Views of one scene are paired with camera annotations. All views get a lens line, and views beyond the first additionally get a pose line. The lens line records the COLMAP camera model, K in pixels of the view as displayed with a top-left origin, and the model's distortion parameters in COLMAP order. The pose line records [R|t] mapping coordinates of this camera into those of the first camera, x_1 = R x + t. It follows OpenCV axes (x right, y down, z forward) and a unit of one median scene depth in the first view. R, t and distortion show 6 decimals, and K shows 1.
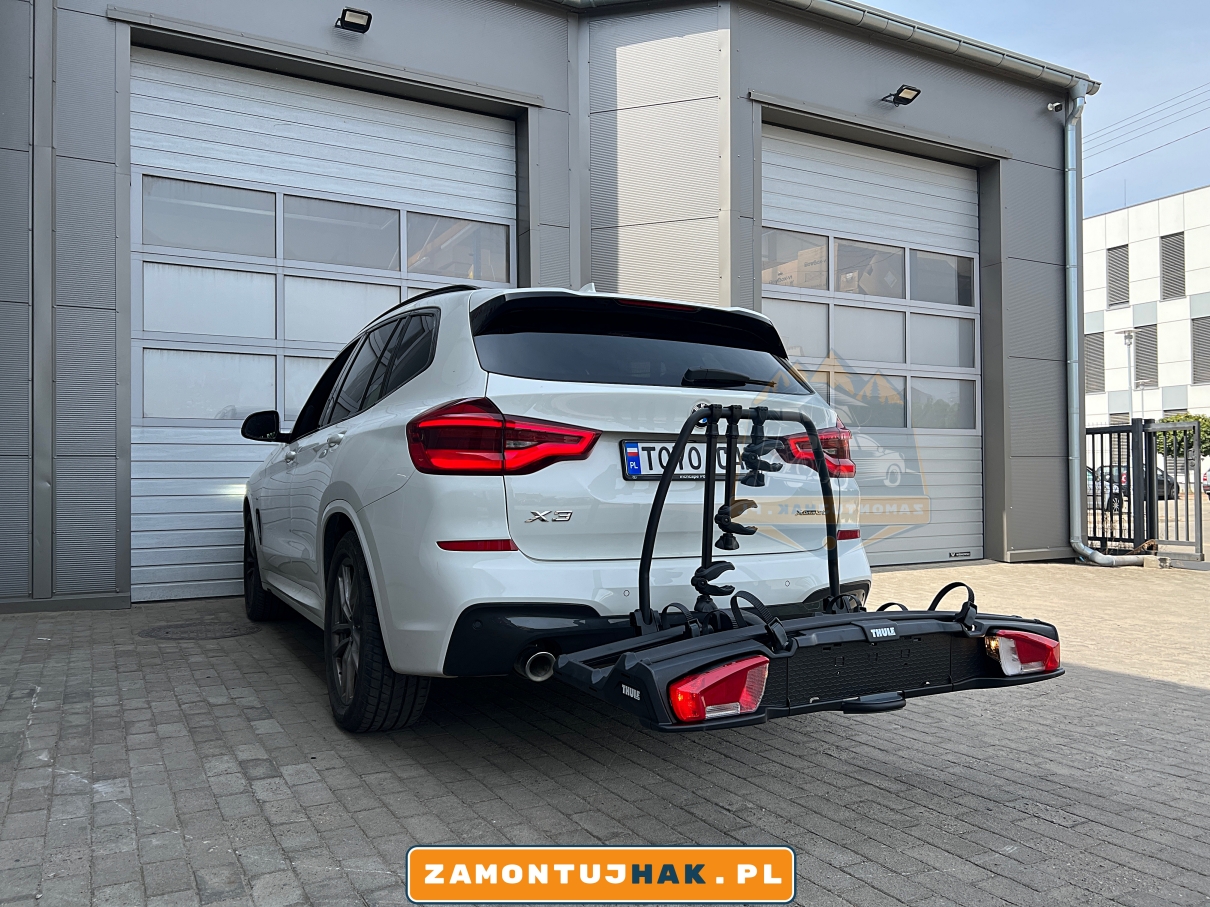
lens RADIAL K [[917.4, 0, 614.5], [0, 917.4, 458.6], [0, 0, 1]] dist [0.033440, -0.037587]
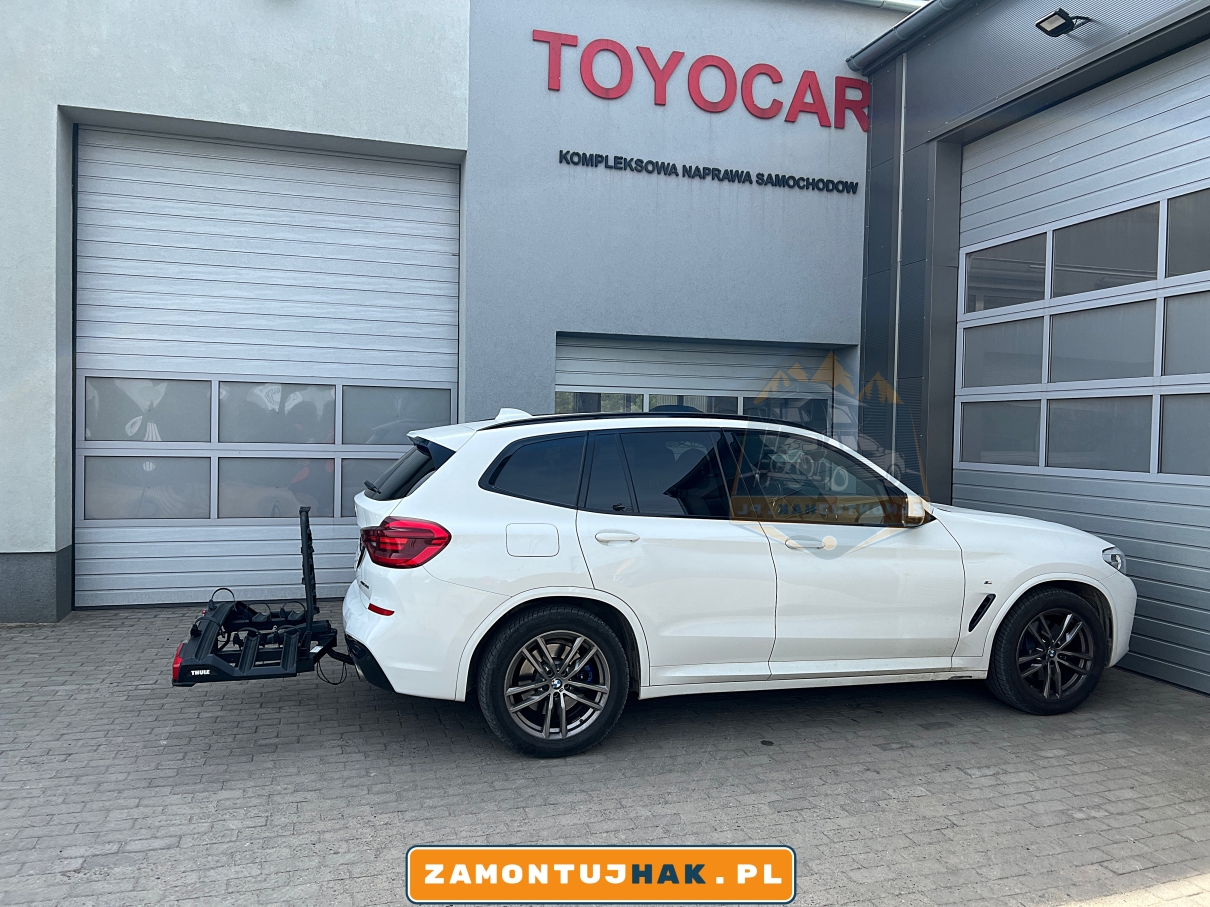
lens RADIAL K [[917.4, 0, 603.4], [0, 917.4, 453.0], [0, 0, 1]] dist [0.033440, -0.037587]
pose [[-0.212319, 0.026889, -0.976830, 1.762438], [-0.001556, 0.999611, 0.027854, -0.213433], [0.977199, 0.007434, -0.212195, 1.916019]]
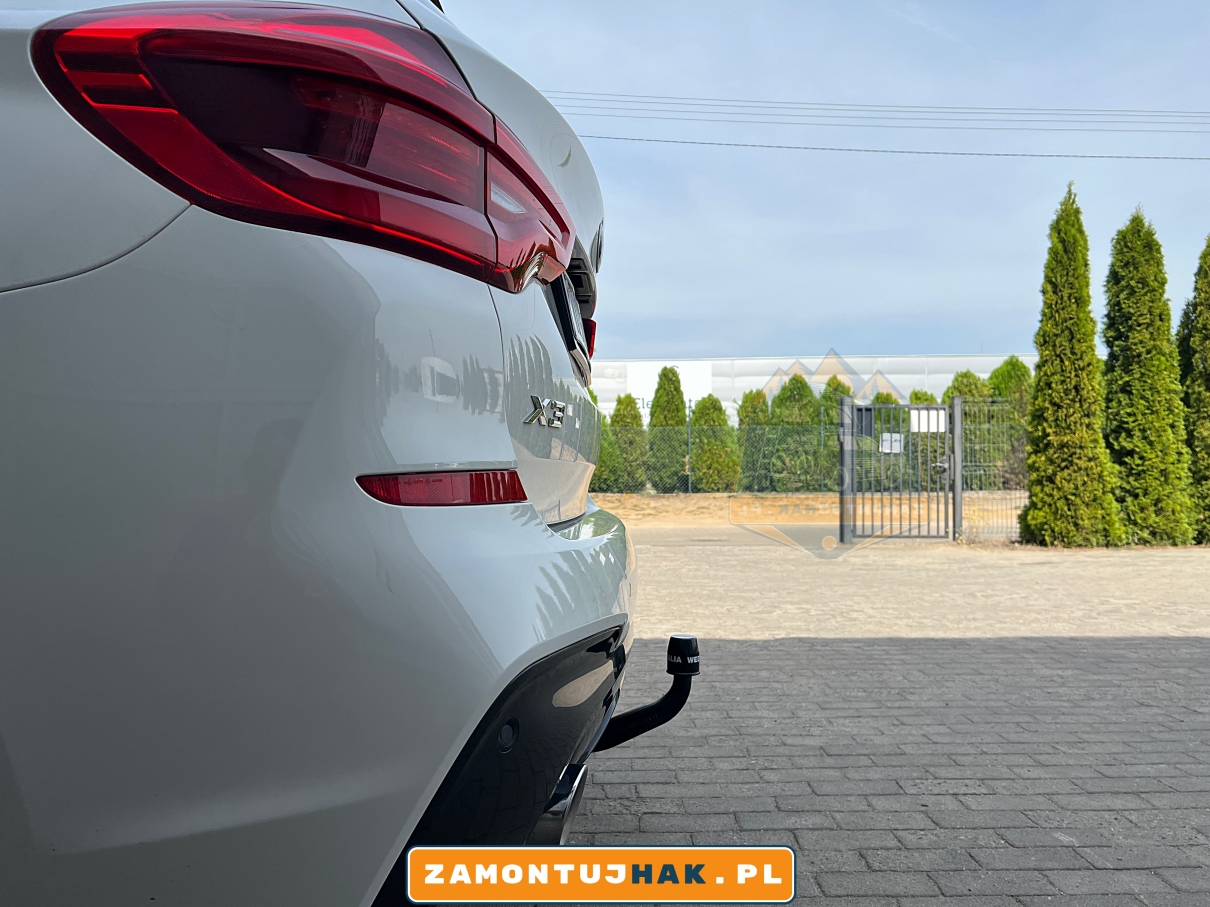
lens RADIAL K [[917.4, 0, 609.3], [0, 917.4, 455.8], [0, 0, 1]] dist [0.033440, -0.037587]
pose [[0.486294, 0.016983, 0.873630, -0.388832], [-0.013105, 0.999840, -0.012142, 0.084574], [-0.873697, -0.005544, 0.486439, 0.778934]]
